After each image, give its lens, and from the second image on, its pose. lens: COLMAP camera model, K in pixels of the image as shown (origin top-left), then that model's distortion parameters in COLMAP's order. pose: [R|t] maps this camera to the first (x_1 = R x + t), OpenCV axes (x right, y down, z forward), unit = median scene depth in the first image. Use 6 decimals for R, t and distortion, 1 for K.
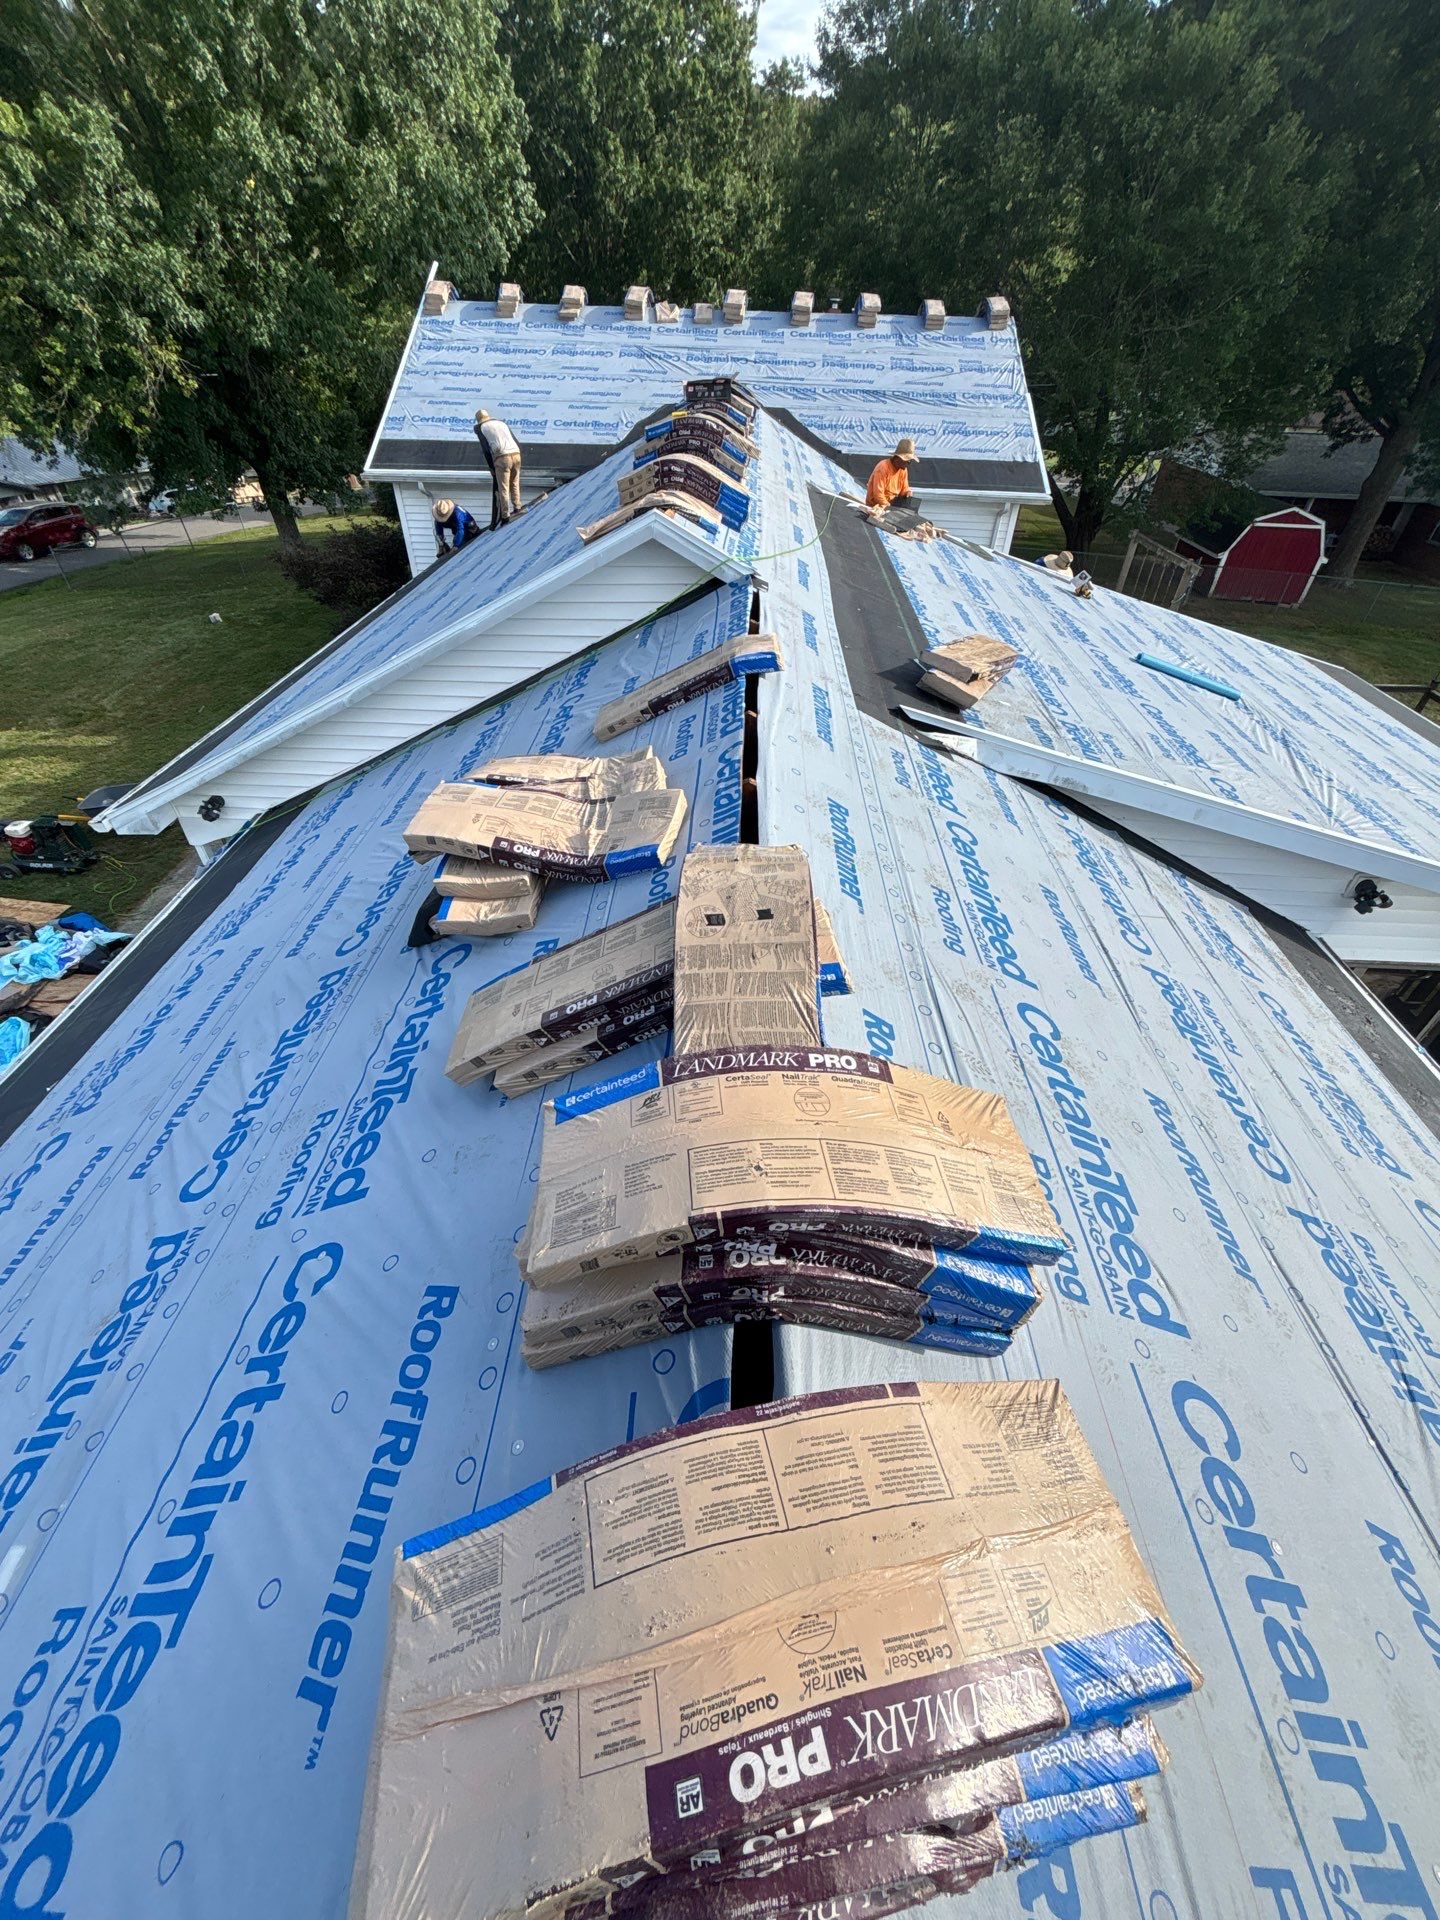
lens RADIAL K [[776.7, 0, 721.0], [0, 776.7, 968.8], [0, 0, 1]] dist [0.002713, -0.000261]
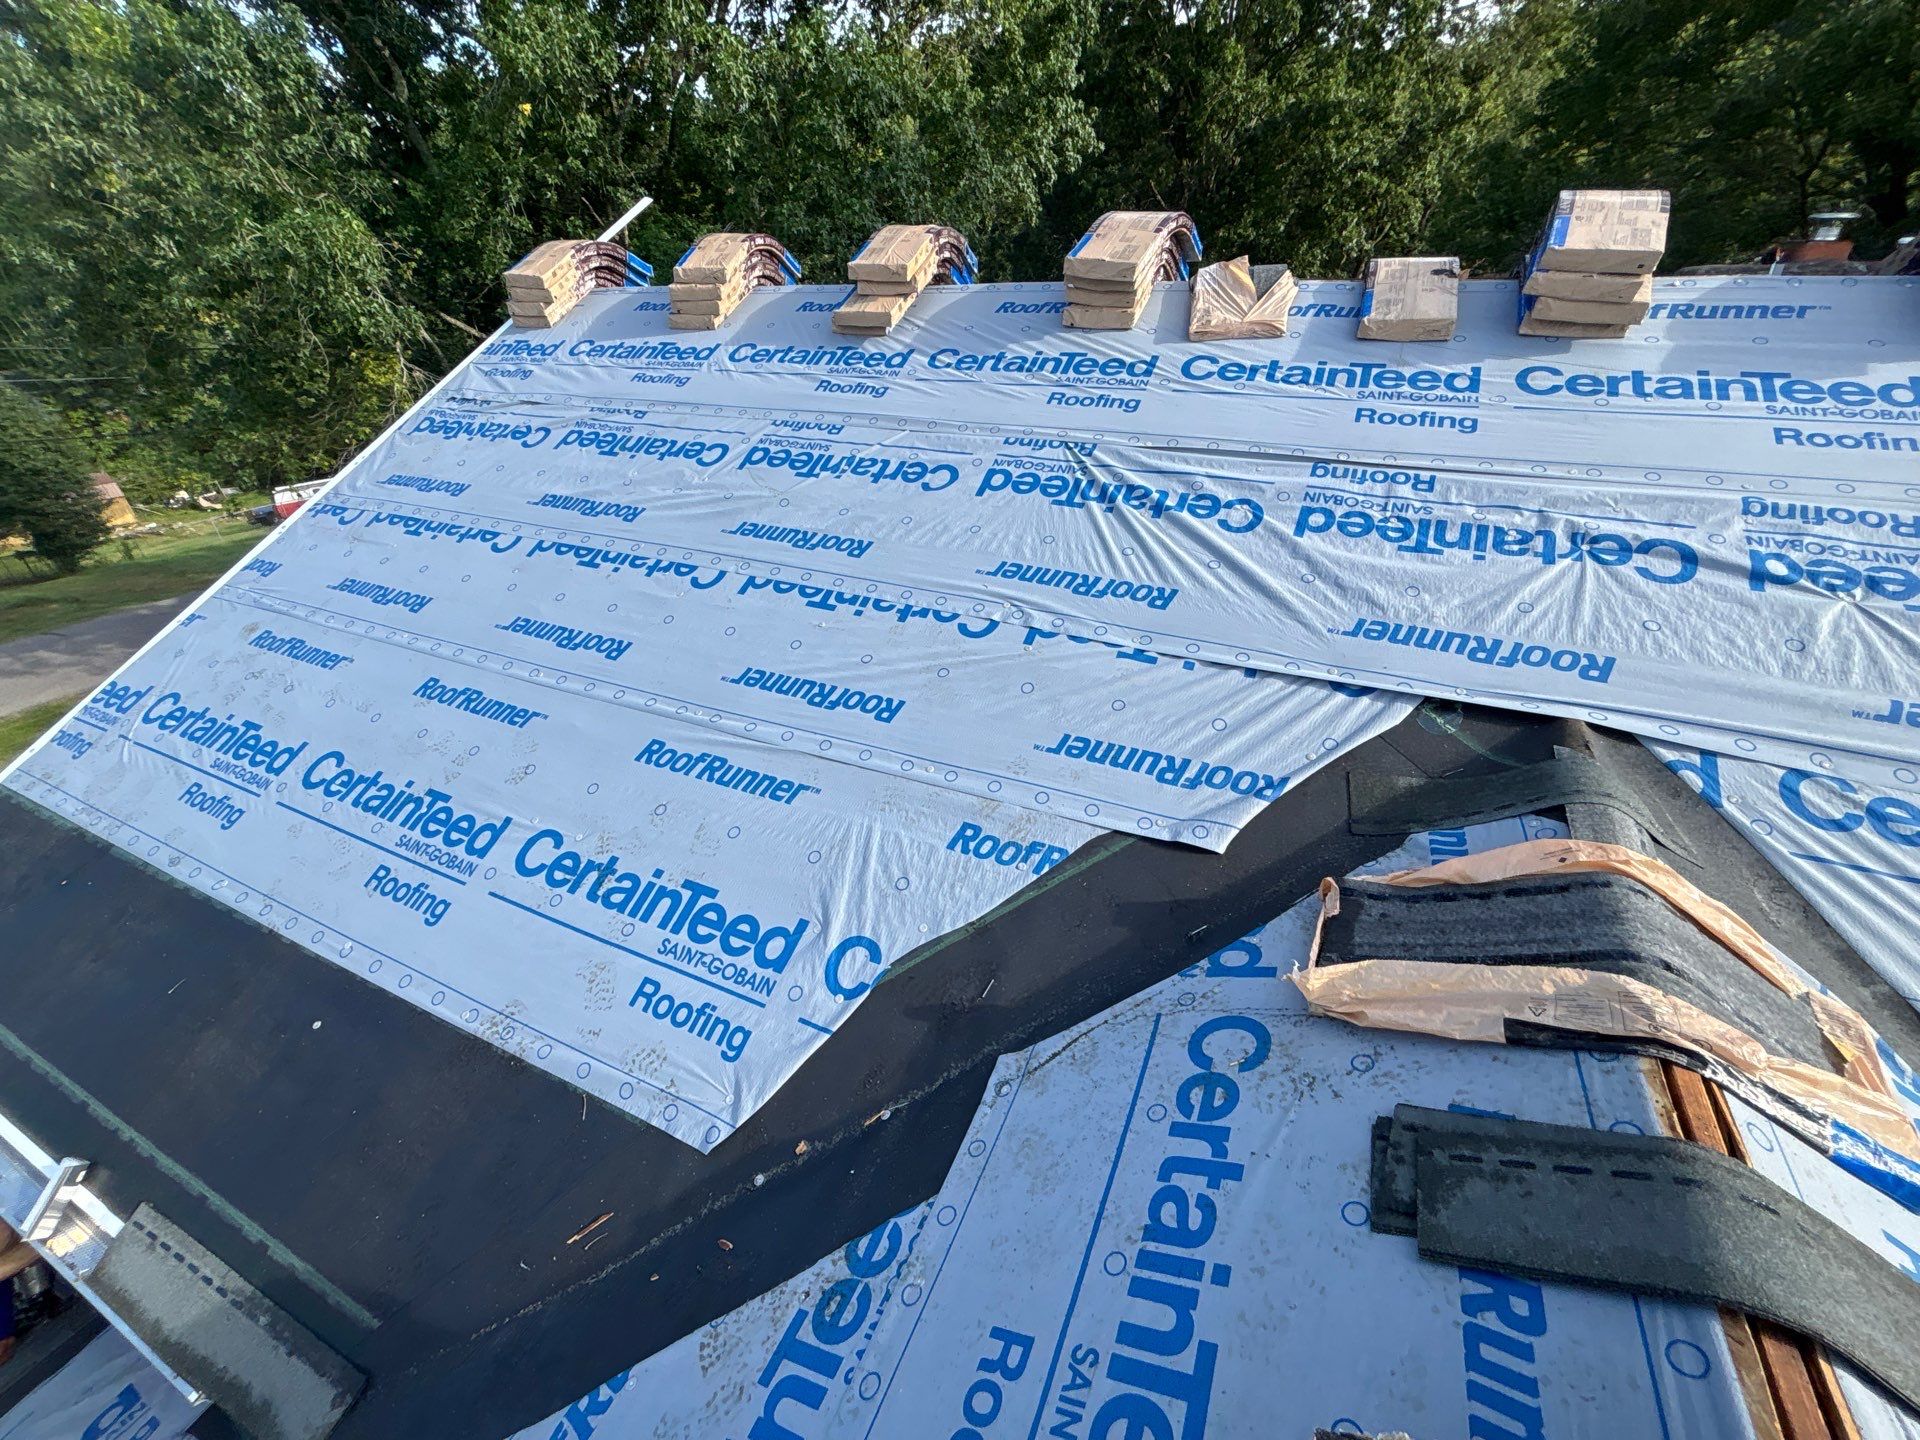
lens RADIAL K [[772.3, 0, 955.1], [0, 772.3, 720.9], [0, 0, 1]] dist [0.008540, -0.003812]
pose [[0.920782, 0.160140, -0.355690, -0.021461], [-0.216250, 0.968459, -0.123788, -0.326534], [0.324648, 0.190900, 0.926370, 0.378015]]
